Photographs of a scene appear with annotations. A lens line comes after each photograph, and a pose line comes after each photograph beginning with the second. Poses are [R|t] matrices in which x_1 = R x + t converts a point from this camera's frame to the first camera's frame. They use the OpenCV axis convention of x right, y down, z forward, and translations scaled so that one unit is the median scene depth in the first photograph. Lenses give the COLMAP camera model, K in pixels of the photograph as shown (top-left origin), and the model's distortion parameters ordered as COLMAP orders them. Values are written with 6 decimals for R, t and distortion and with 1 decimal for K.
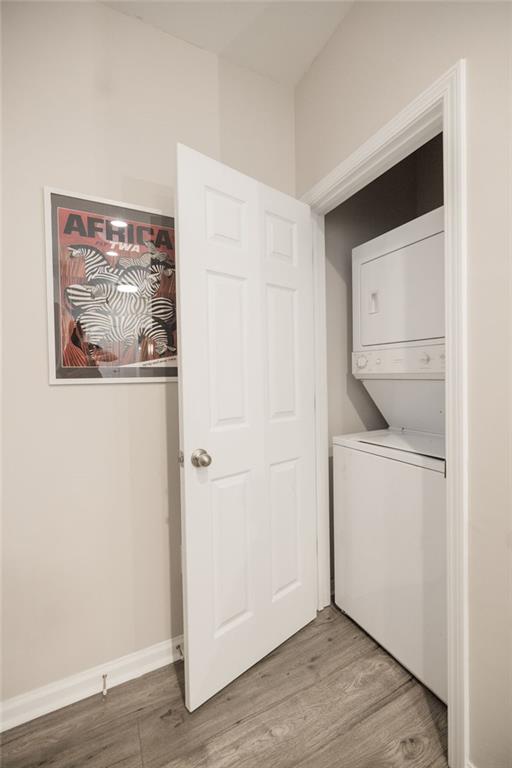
lens RADIAL K [[329.4, 0, 256.0], [0, 329.4, 384.0], [0, 0, 1]] dist [0.000273, -0.000055]
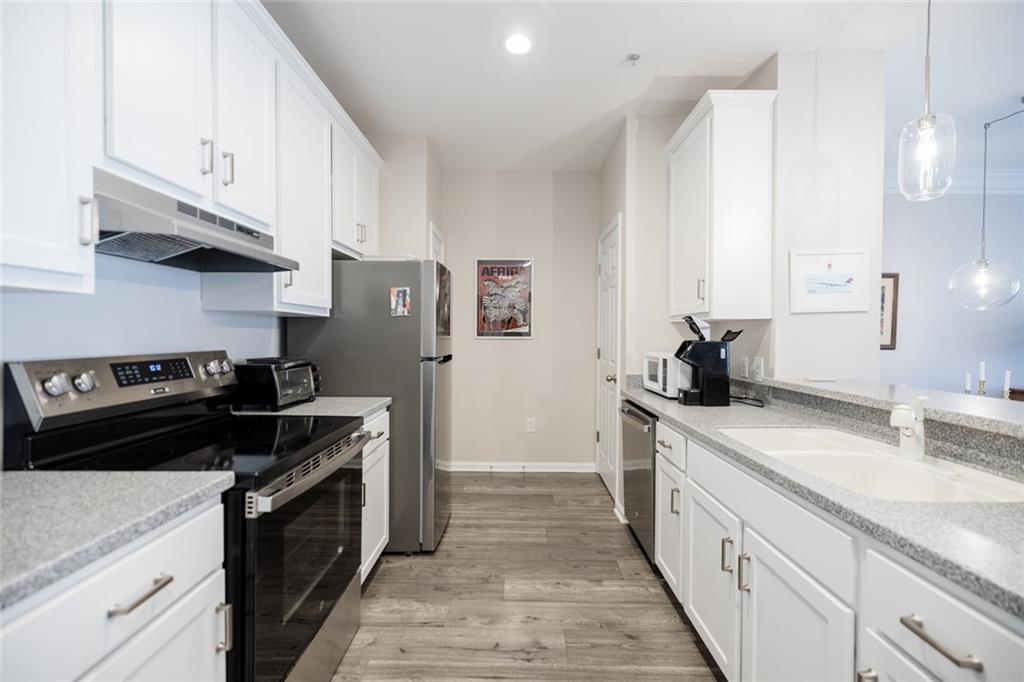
lens RADIAL K [[439.2, 0, 511.2], [0, 439.2, 346.2], [0, 0, 1]] dist [0.000273, -0.000055]
pose [[0.890575, 0.032305, -0.453687, 1.043413], [-0.030204, 0.999473, 0.011878, 0.010008], [0.453832, 0.003125, 0.891082, -1.695303]]
